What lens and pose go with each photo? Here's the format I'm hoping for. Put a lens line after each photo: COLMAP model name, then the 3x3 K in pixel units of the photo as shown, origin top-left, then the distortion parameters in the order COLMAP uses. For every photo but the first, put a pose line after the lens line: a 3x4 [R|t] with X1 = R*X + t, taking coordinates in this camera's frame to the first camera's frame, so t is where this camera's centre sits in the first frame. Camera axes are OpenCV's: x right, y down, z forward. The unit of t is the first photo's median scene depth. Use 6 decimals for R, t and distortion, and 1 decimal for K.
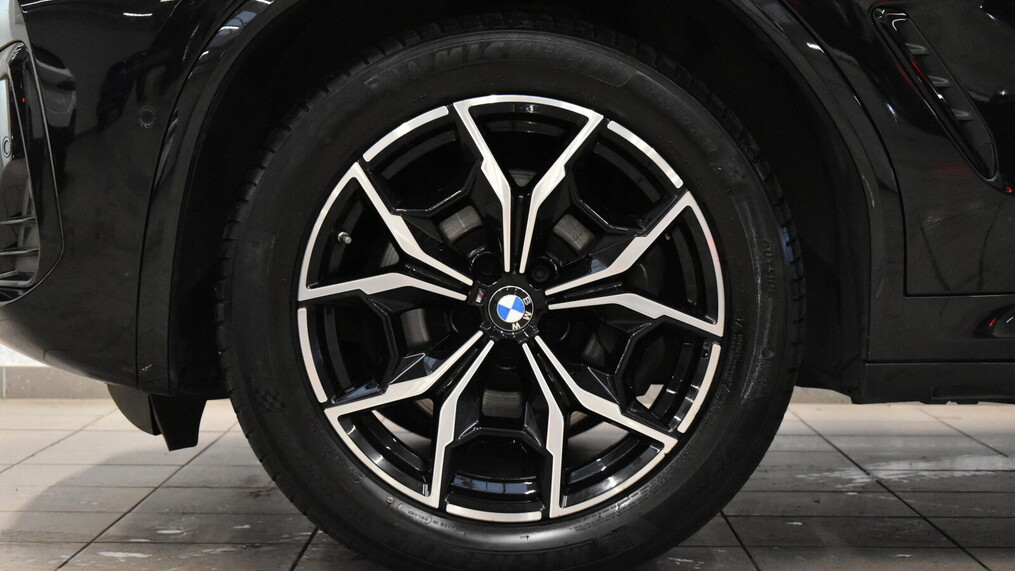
lens RADIAL K [[2418.3, 0, 507.9], [0, 2418.3, 286.3], [0, 0, 1]] dist [-0.055396, 0.000000]
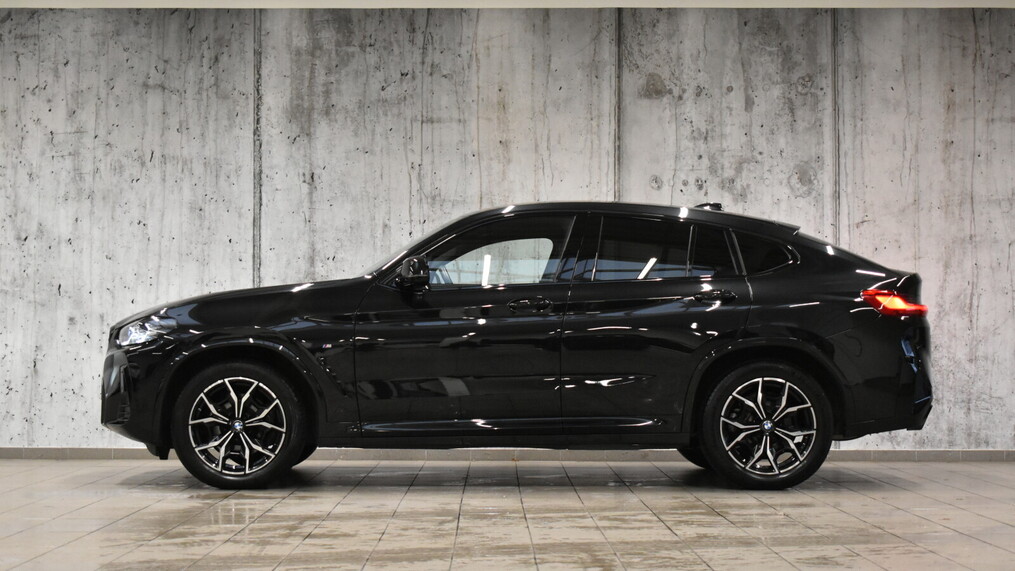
lens RADIAL K [[2020.8, 0, 507.1], [0, 2020.8, 285.2], [0, 0, 1]] dist [-0.031456, 0.000000]
pose [[0.999993, -0.001628, 0.003402, 0.480490], [0.001837, 0.998056, -0.062301, -0.016108], [-0.003294, 0.062307, 0.998052, -2.687734]]
